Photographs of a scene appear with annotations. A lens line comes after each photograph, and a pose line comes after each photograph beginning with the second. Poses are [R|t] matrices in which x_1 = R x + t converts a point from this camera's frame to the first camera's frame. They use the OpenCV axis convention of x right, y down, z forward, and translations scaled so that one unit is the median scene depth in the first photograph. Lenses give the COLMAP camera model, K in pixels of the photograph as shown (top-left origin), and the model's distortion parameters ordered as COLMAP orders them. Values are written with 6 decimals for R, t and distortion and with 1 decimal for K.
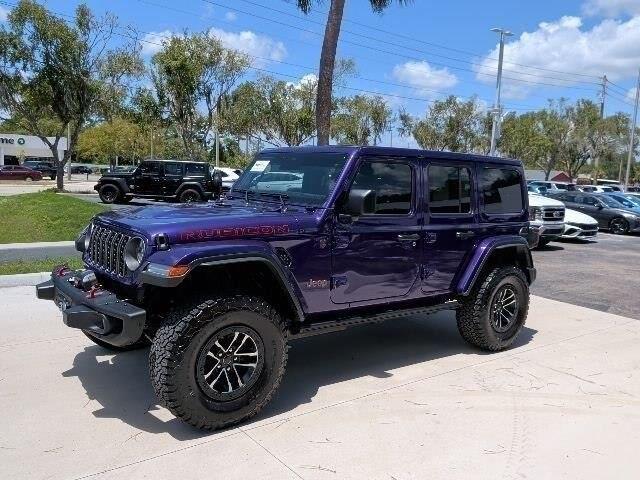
lens RADIAL K [[530.6, 0, 318.1], [0, 530.6, 241.0], [0, 0, 1]] dist [0.059586, -0.089858]
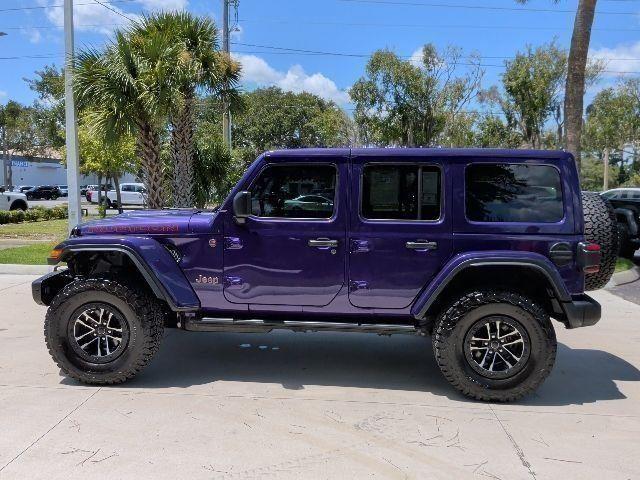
lens RADIAL K [[524.0, 0, 316.9], [0, 524.0, 253.7], [0, 0, 1]] dist [0.054653, -0.116886]
pose [[0.745086, 0.046961, -0.665313, 0.640615], [-0.061617, 0.998099, 0.001446, 0.009020], [0.664116, 0.039917, 0.746563, 0.266731]]
